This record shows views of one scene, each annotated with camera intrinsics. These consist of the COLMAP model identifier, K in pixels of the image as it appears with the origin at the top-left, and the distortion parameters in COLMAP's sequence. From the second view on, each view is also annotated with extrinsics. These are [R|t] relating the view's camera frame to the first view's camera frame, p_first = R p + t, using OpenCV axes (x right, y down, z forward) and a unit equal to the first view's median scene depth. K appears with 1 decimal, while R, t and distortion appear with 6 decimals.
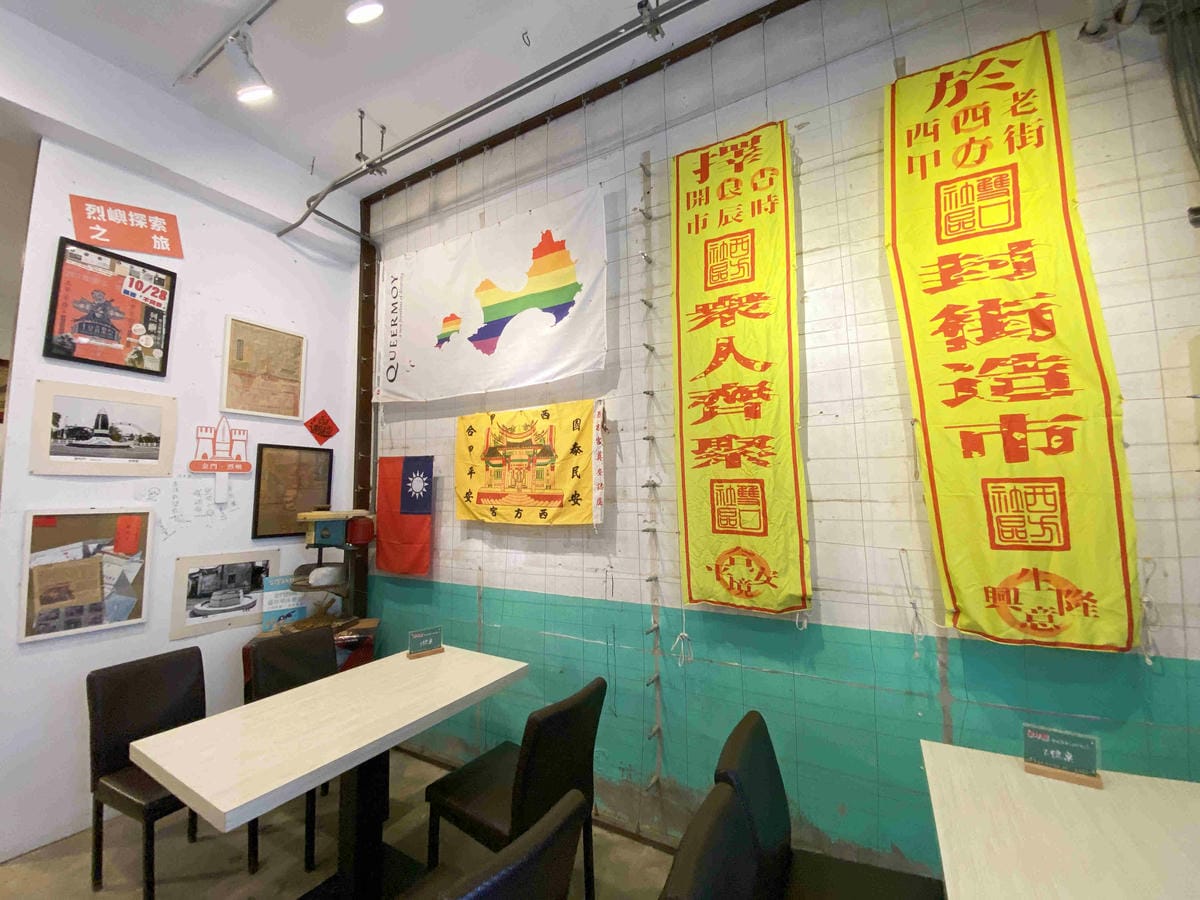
lens RADIAL K [[492.9, 0, 600.0], [0, 492.9, 450.0], [0, 0, 1]] dist [0.036462, -0.027770]
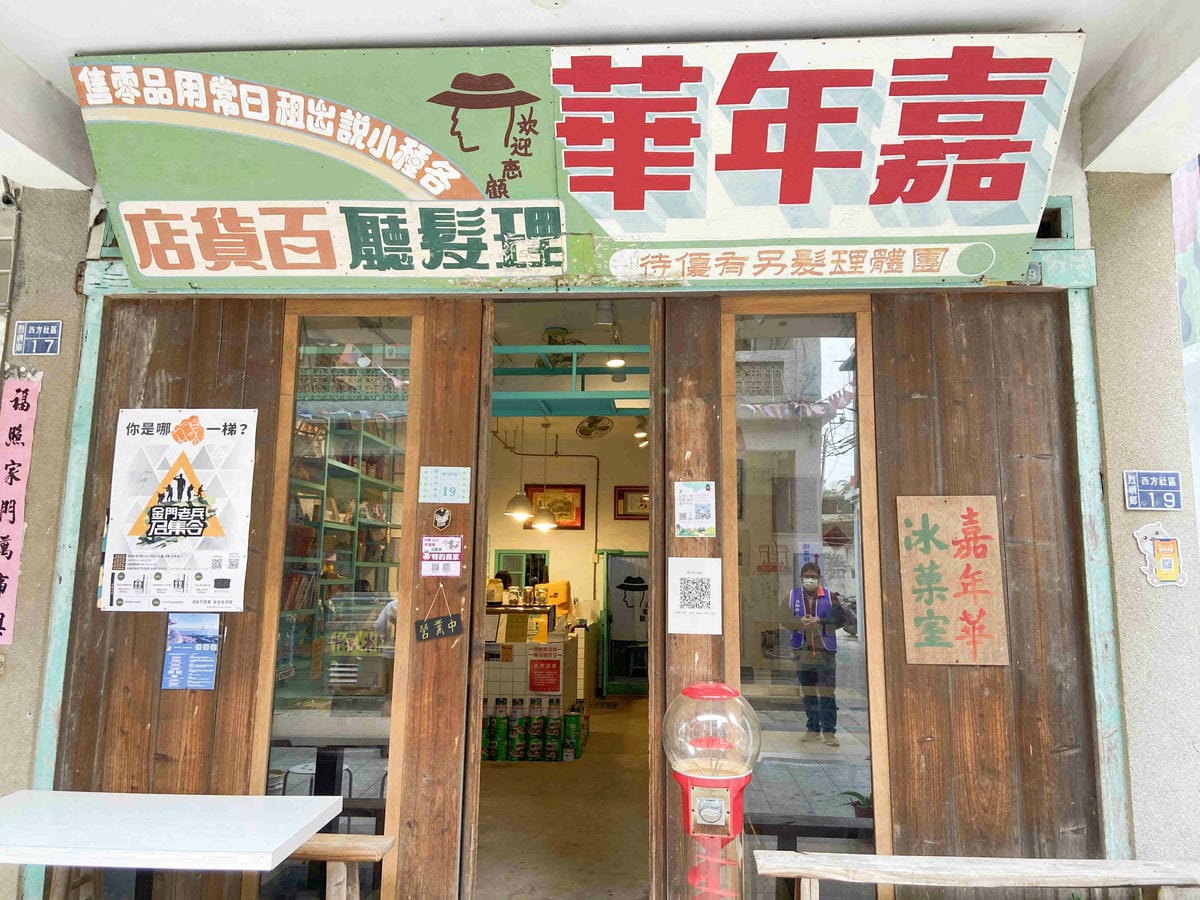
lens RADIAL K [[951.9, 0, 598.6], [0, 951.9, 429.5], [0, 0, 1]] dist [0.074953, -0.112568]
pose [[0.435421, -0.118363, -0.892412, 2.104406], [0.060997, 0.992920, -0.101932, -0.155479], [0.898158, -0.010051, 0.439558, -1.024036]]
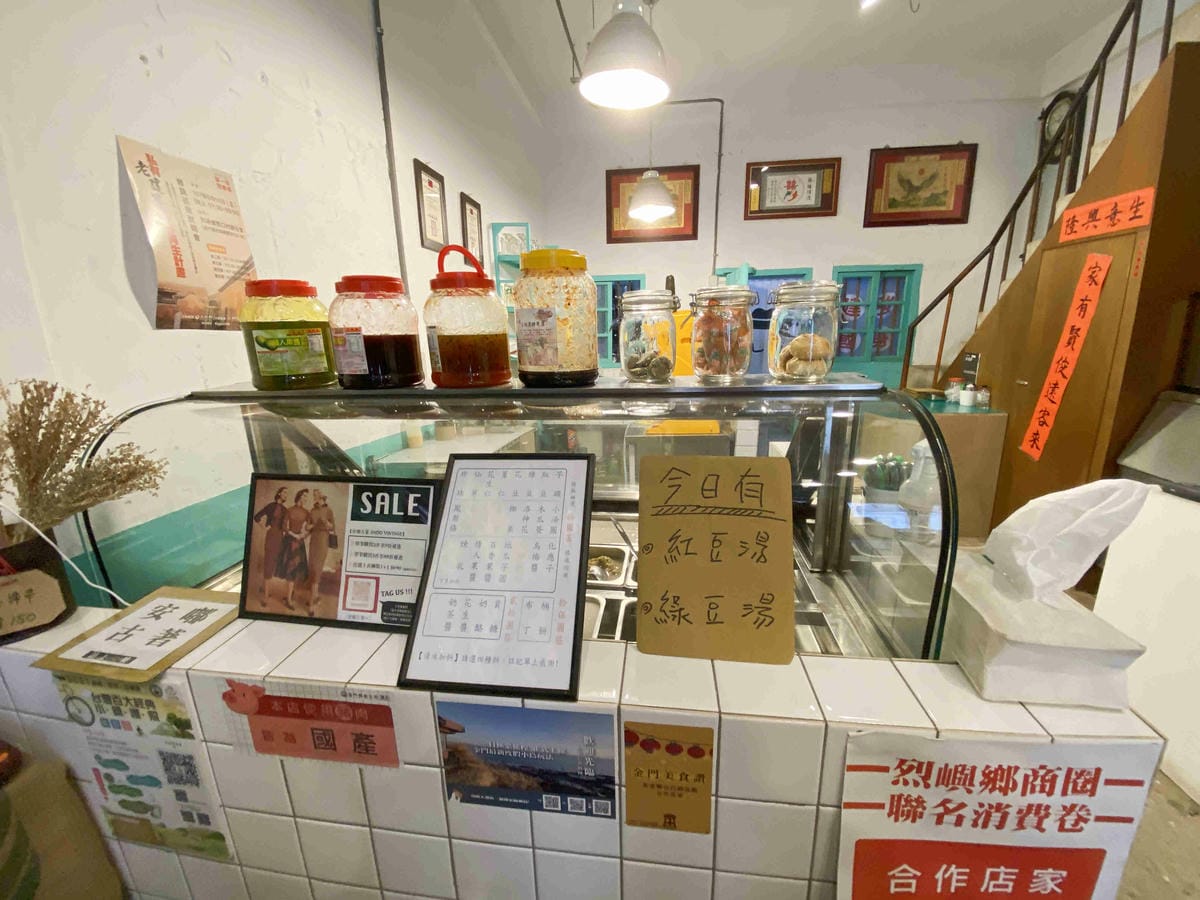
lens RADIAL K [[492.9, 0, 600.0], [0, 492.9, 450.0], [0, 0, 1]] dist [0.036462, -0.027770]
pose [[0.383428, 0.225004, -0.895743, -1.052860], [0.091529, 0.955838, 0.279279, 0.061058], [0.919024, -0.189070, 0.345900, 0.107838]]
